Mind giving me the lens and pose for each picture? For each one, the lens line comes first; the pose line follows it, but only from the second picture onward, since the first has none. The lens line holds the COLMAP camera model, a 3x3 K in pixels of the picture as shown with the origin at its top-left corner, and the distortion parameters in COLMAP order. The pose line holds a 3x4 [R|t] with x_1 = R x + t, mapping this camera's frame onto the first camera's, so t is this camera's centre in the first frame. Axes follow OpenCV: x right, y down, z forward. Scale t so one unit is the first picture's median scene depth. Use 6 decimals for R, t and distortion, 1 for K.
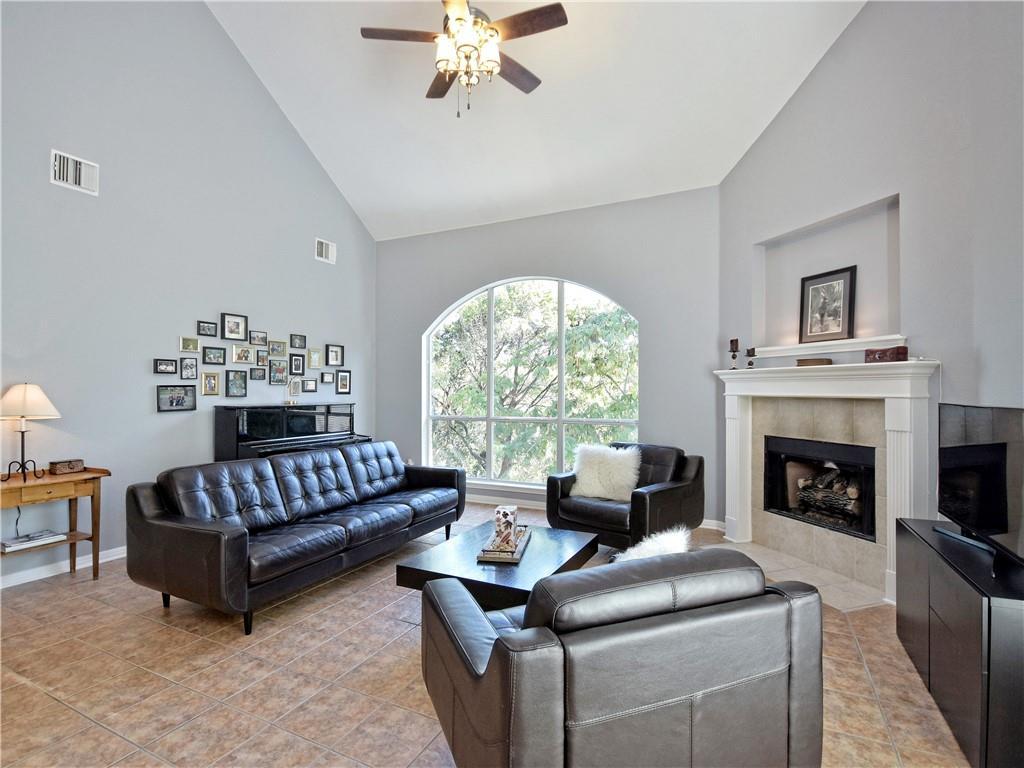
lens RADIAL K [[503.8, 0, 514.2], [0, 503.8, 387.1], [0, 0, 1]] dist [0.007067, -0.002268]
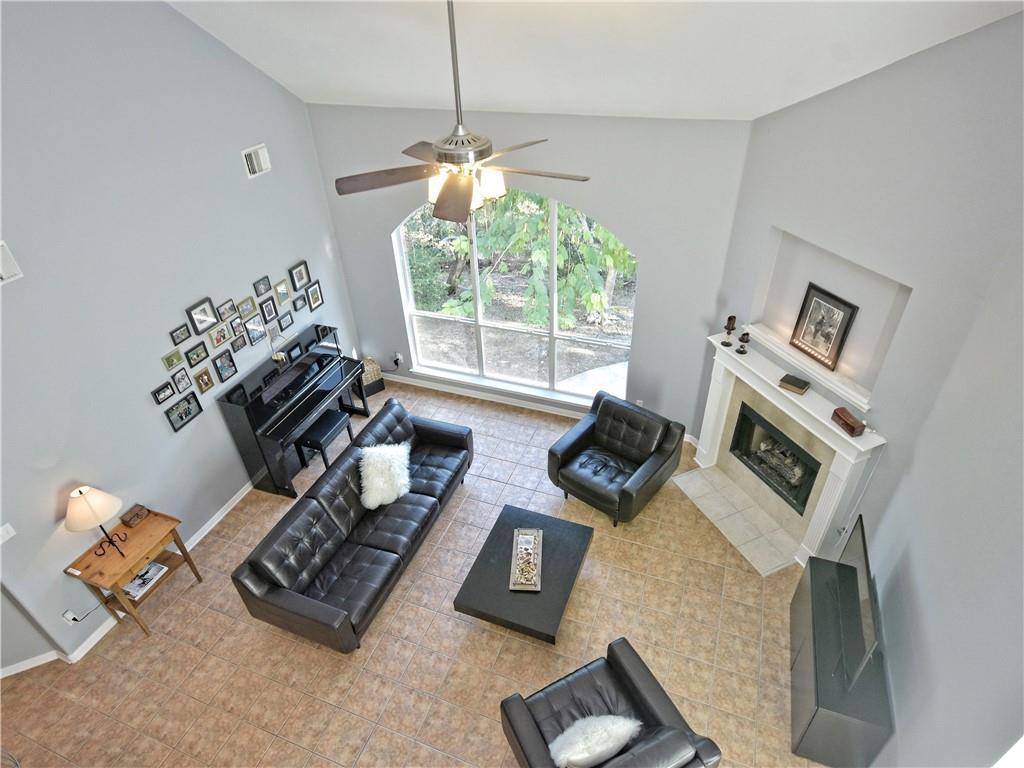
lens RADIAL K [[586.0, 0, 512.0], [0, 586.0, 385.9], [0, 0, 1]] dist [0.015553, 0.001317]
pose [[0.995476, -0.082259, 0.047541, -0.064639], [0.038373, 0.805866, 0.590853, -0.692572], [-0.086914, -0.586356, 0.805377, 0.021231]]
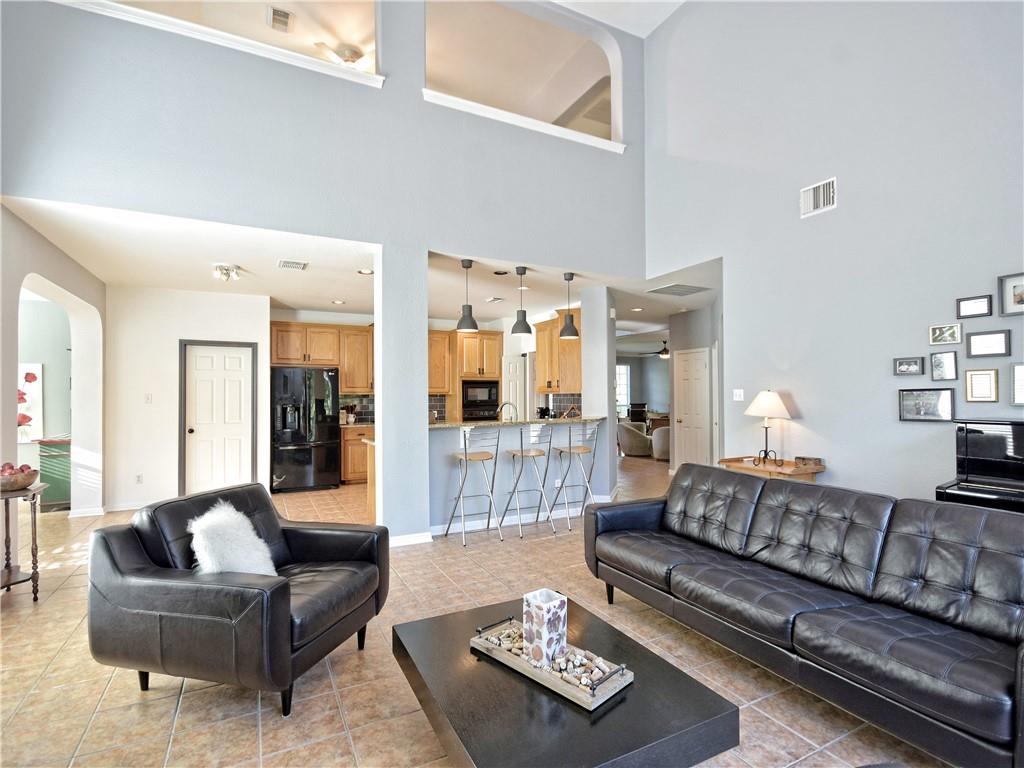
lens RADIAL K [[503.8, 0, 512.9], [0, 503.8, 386.8], [0, 0, 1]] dist [0.007067, -0.002268]
pose [[-0.591735, -0.007655, -0.806096, 0.349686], [0.009866, 0.999811, -0.016737, -0.000061], [0.806072, -0.017857, -0.591548, 0.948995]]
